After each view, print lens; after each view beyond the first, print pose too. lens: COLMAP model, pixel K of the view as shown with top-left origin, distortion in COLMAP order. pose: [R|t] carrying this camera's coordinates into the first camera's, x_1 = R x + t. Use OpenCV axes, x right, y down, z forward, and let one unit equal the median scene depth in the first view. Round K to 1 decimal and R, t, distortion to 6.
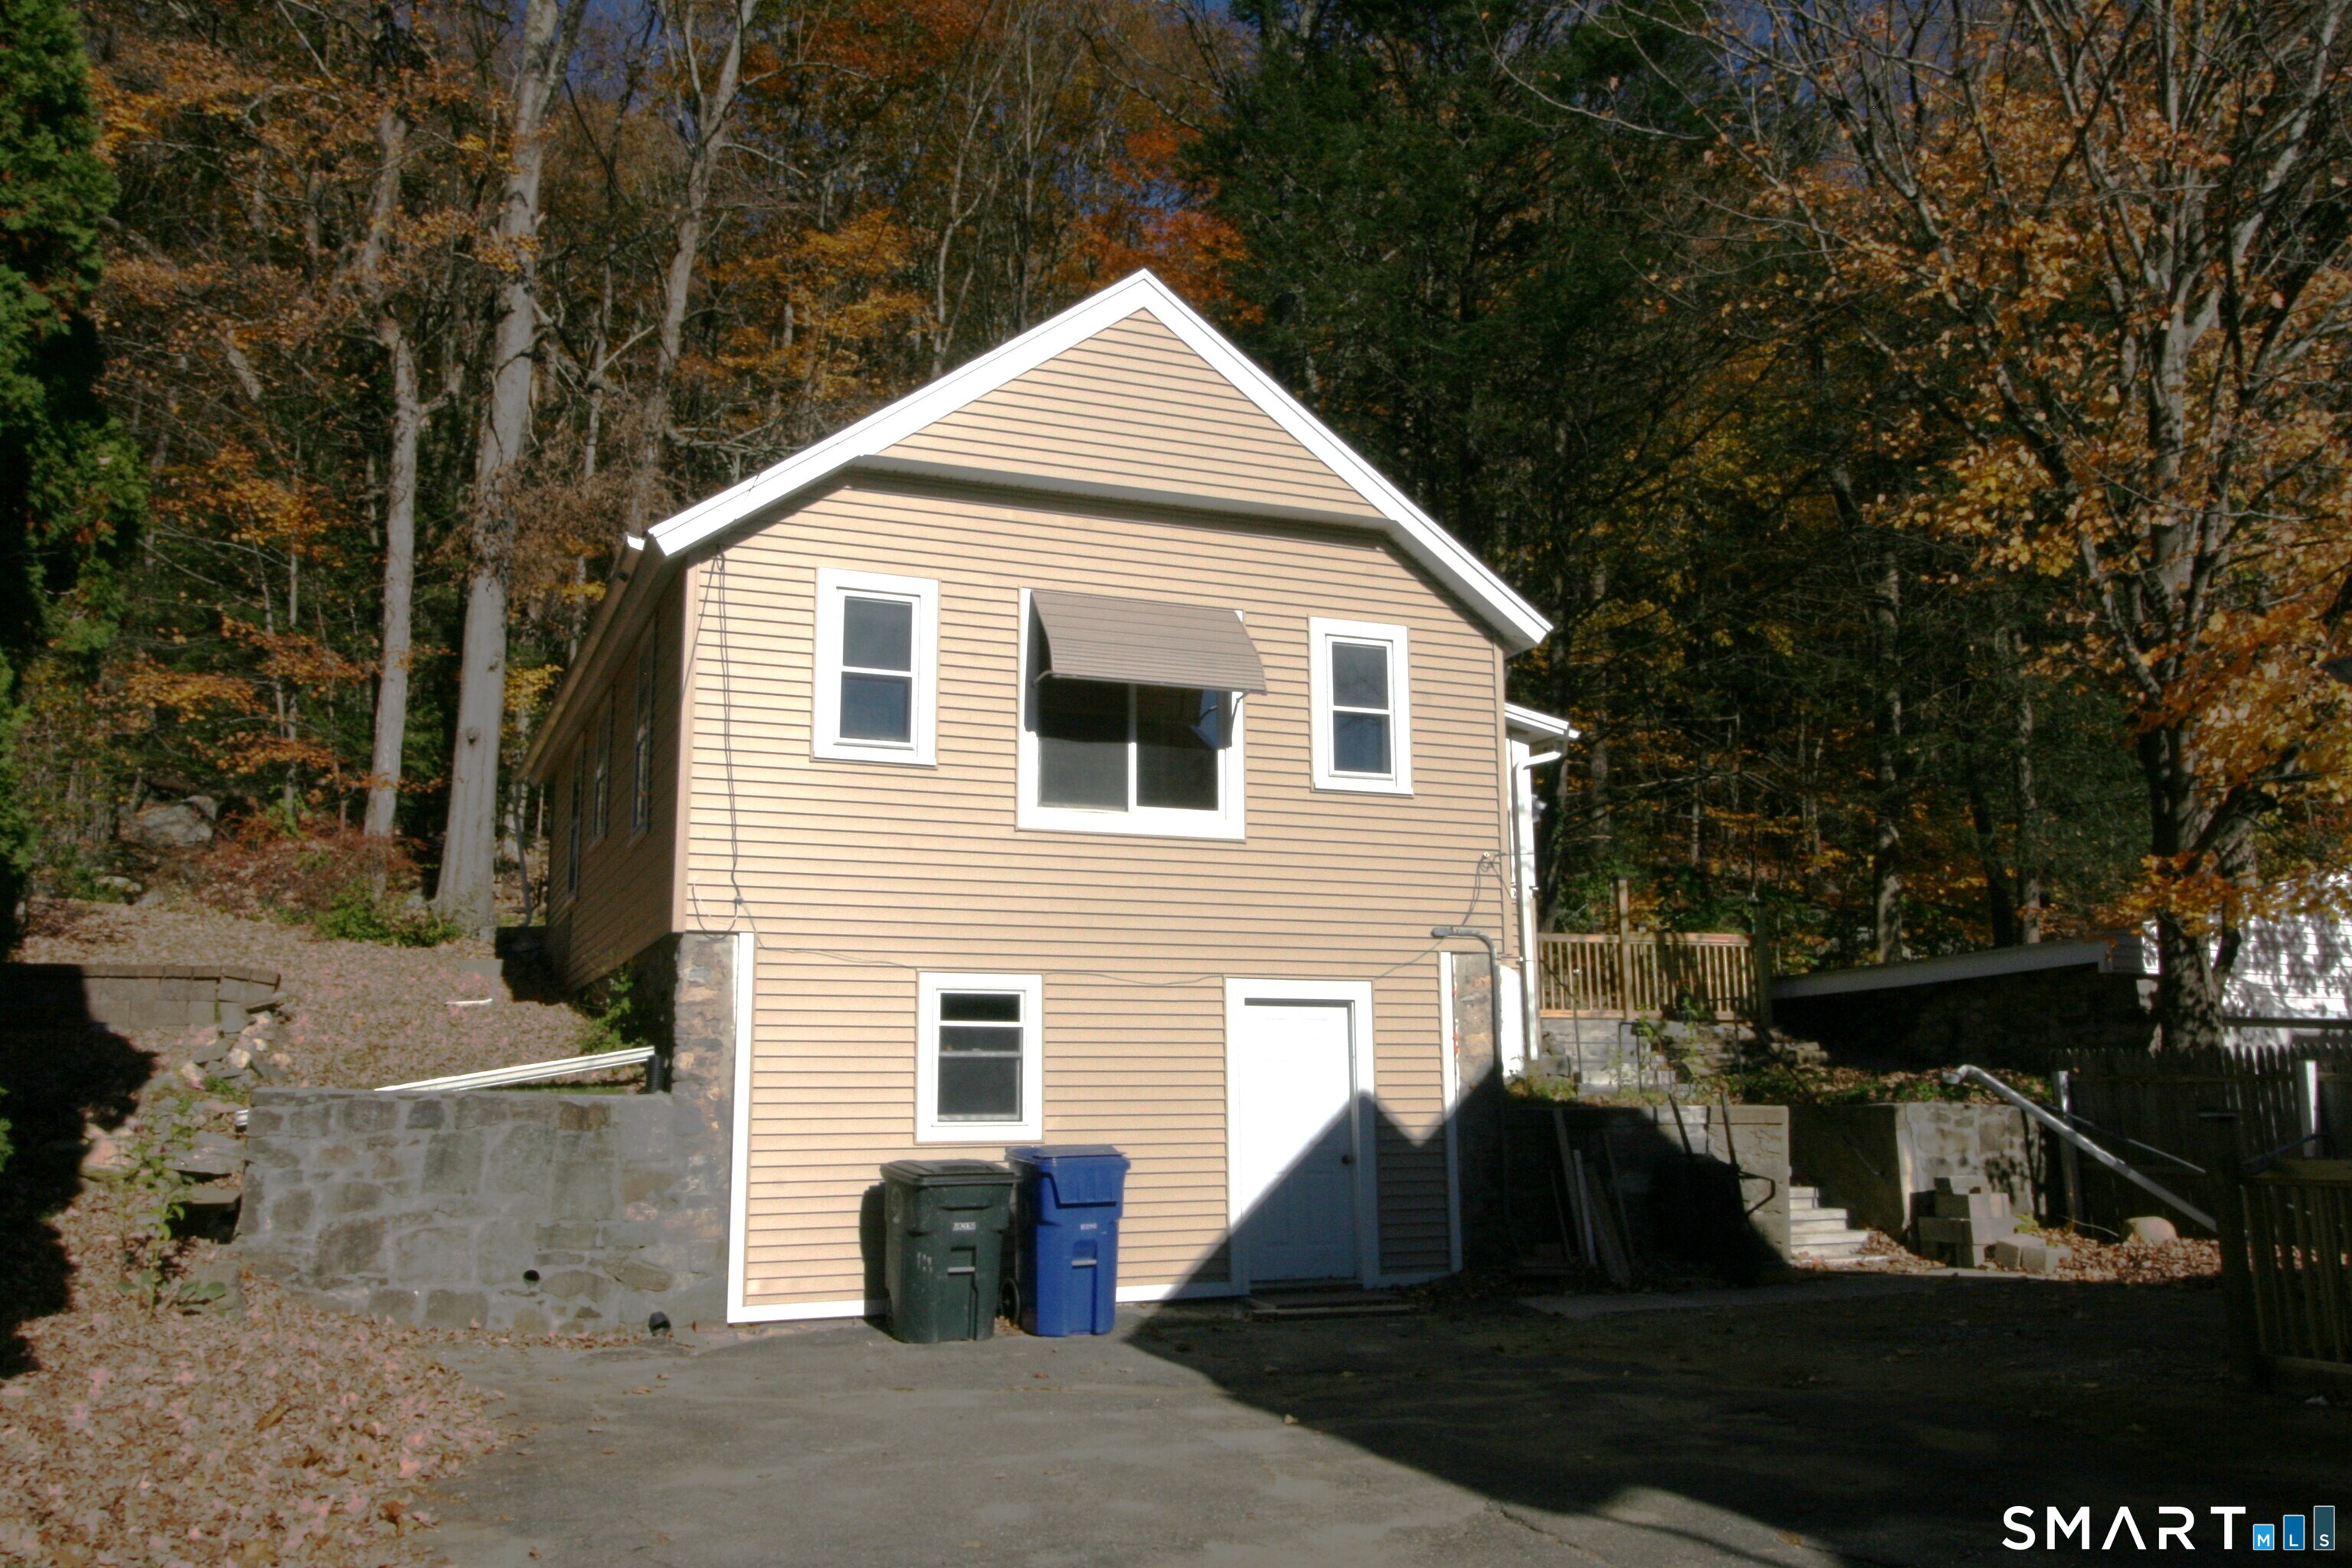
lens RADIAL K [[1802.0, 0, 1177.3], [0, 1802.0, 785.0], [0, 0, 1]] dist [0.005878, 0.003632]
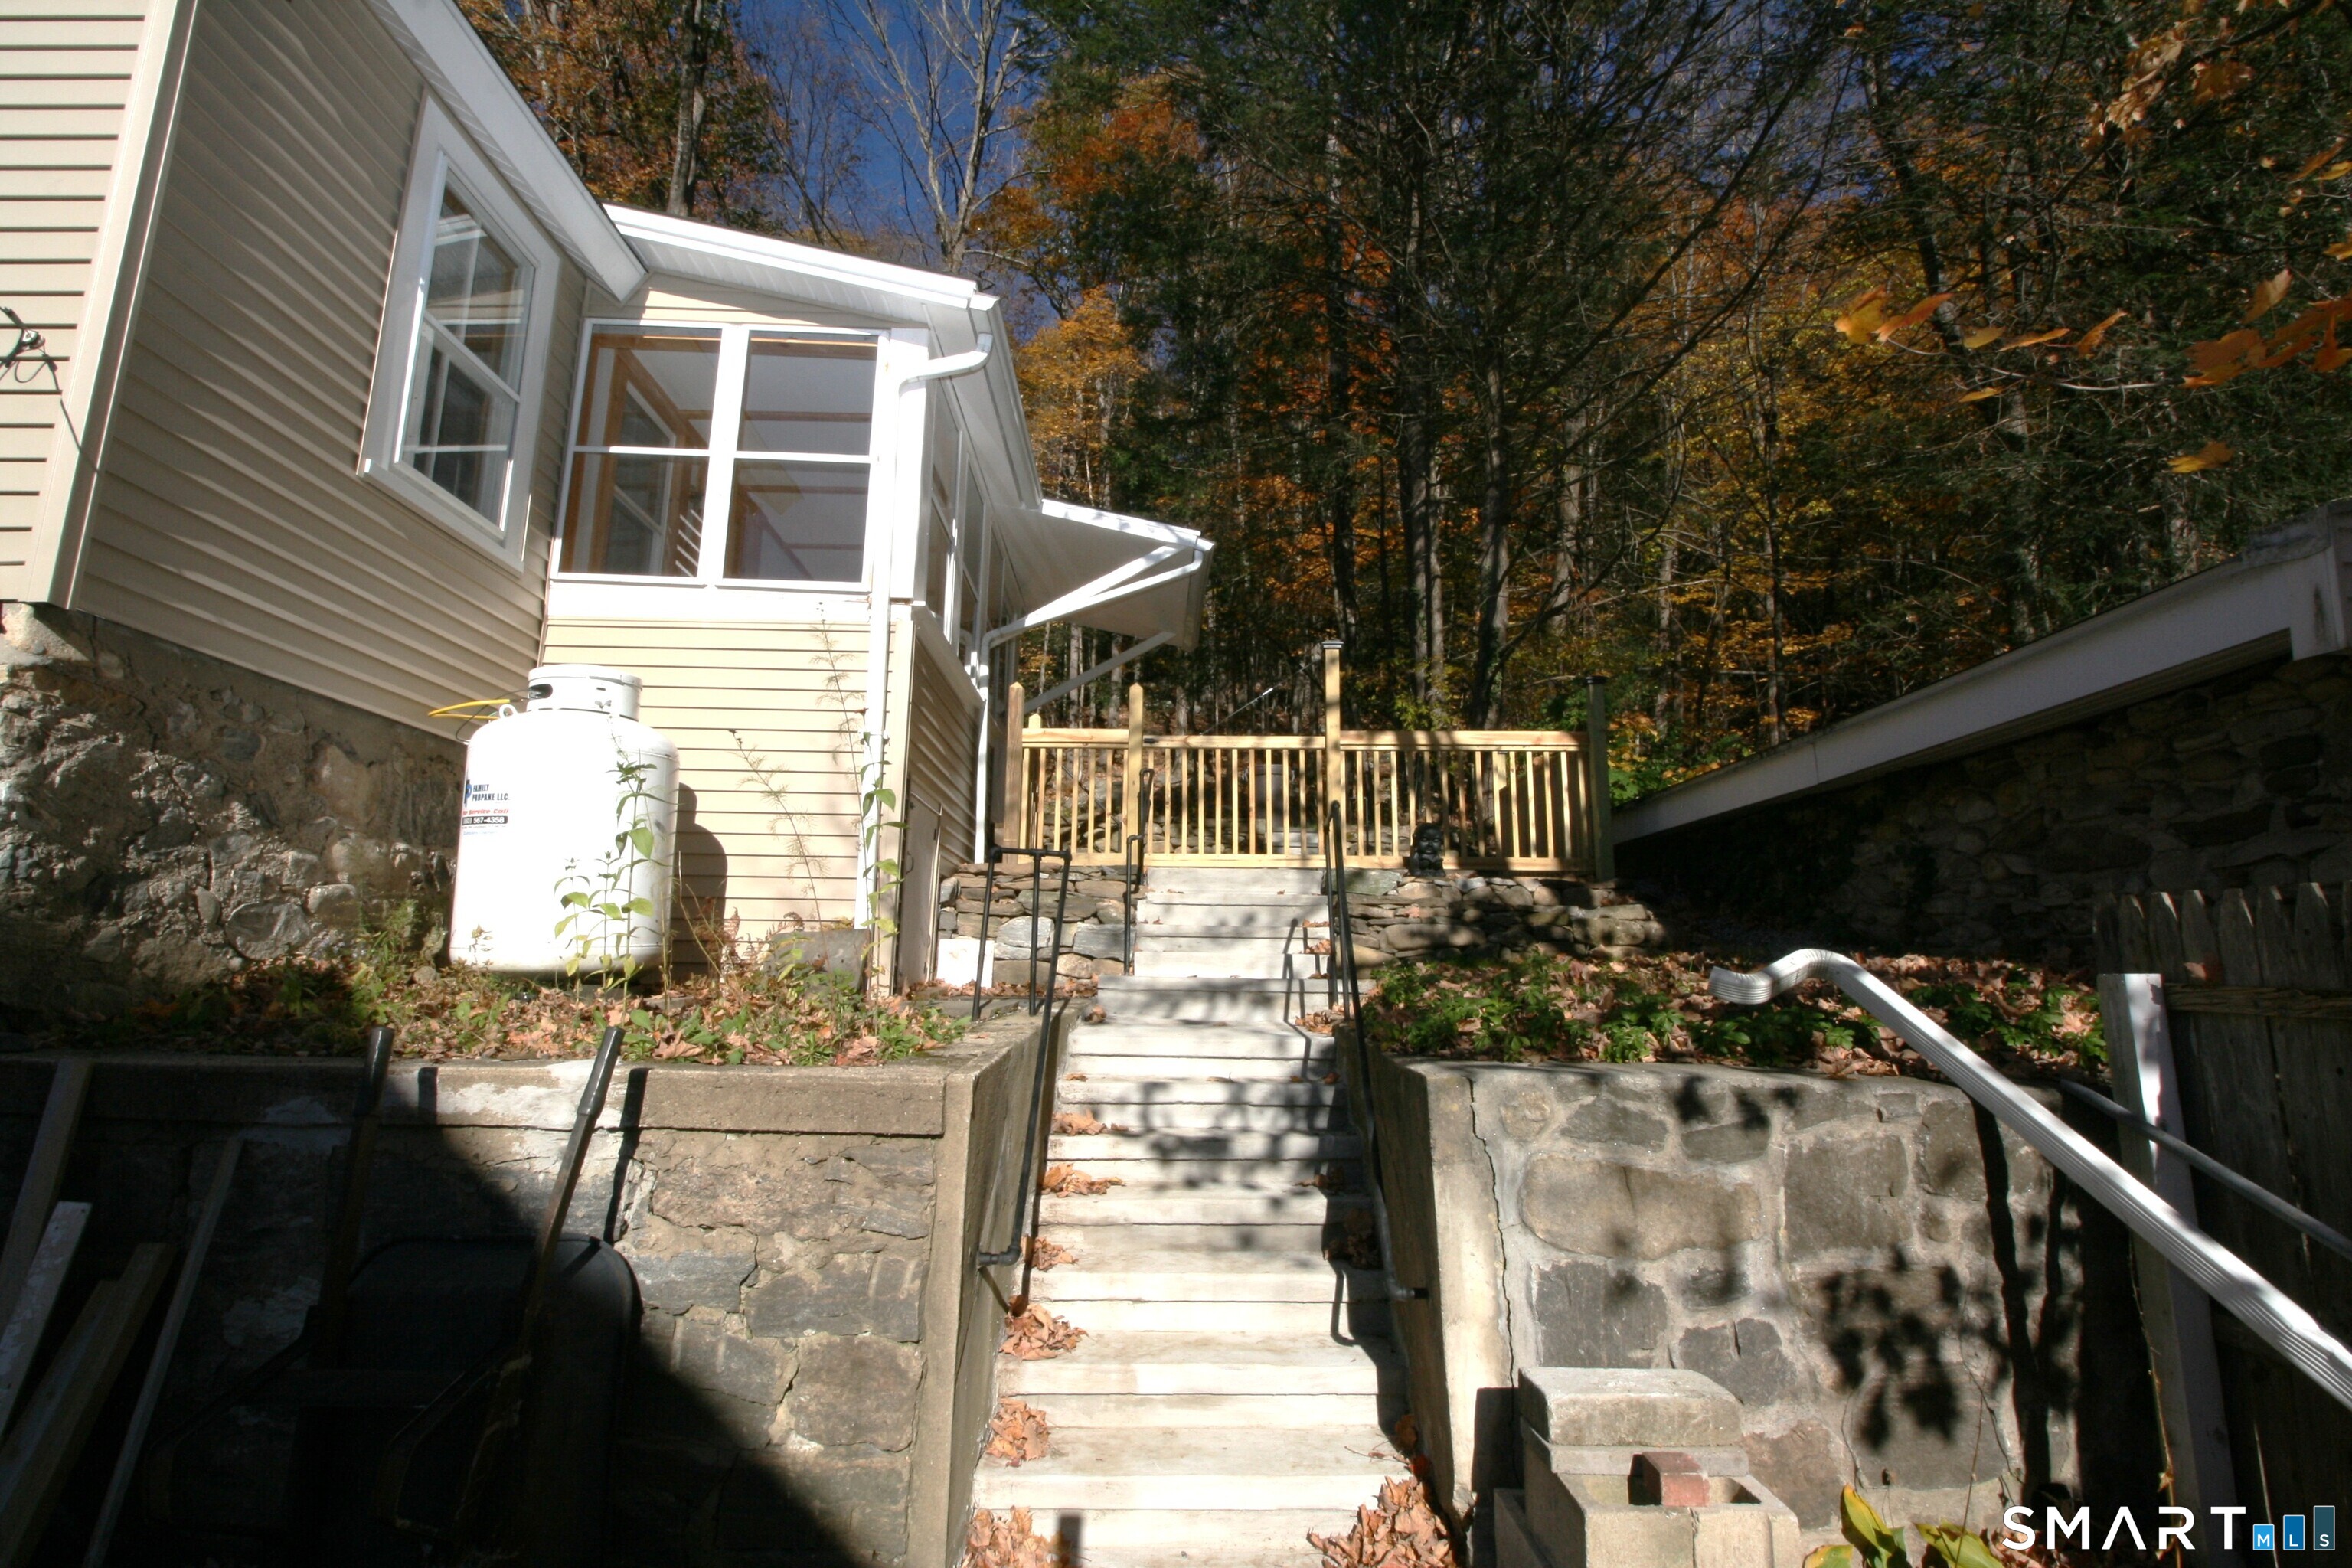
lens RADIAL K [[1091.1, 0, 1173.9], [0, 1091.1, 779.5], [0, 0, 1]] dist [-0.015386, -0.003906]
pose [[0.938776, -0.042479, -0.341898, 0.371204], [0.044378, 0.999012, -0.002271, 0.111339], [0.341657, -0.013040, 0.939734, 0.722301]]
